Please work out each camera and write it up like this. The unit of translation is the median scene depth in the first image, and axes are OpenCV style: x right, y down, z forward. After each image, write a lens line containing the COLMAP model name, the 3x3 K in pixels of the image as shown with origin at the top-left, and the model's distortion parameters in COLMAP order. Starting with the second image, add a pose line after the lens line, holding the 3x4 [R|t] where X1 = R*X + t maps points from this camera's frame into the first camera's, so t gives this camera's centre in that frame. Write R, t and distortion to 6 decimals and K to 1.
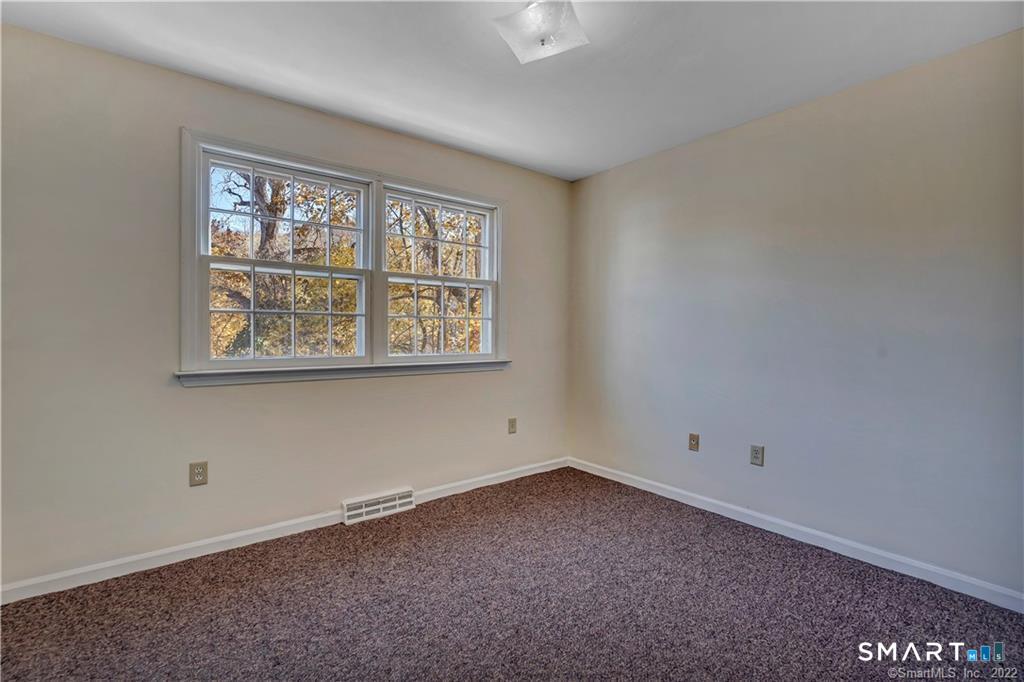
lens RADIAL K [[472.8, 0, 510.5], [0, 472.8, 338.8], [0, 0, 1]] dist [-0.009782, 0.004177]
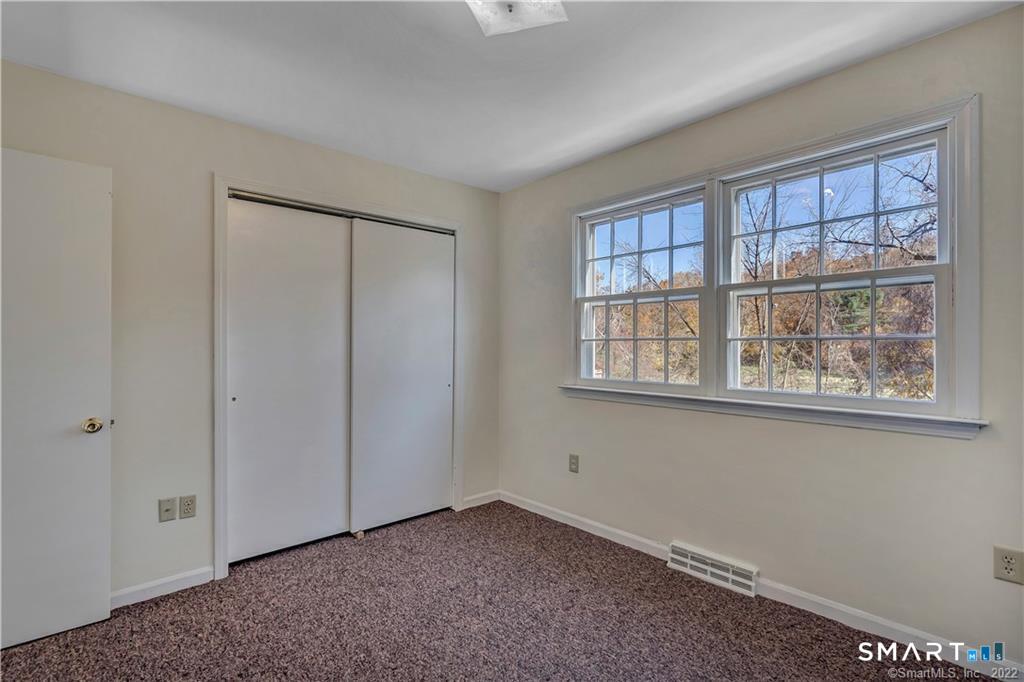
lens RADIAL K [[472.8, 0, 502.6], [0, 472.8, 342.5], [0, 0, 1]] dist [-0.009782, 0.004177]
pose [[0.071061, -0.008210, -0.997438, 0.547674], [-0.013805, 0.999862, -0.009213, -0.031878], [0.997376, 0.014425, 0.070938, 0.590269]]
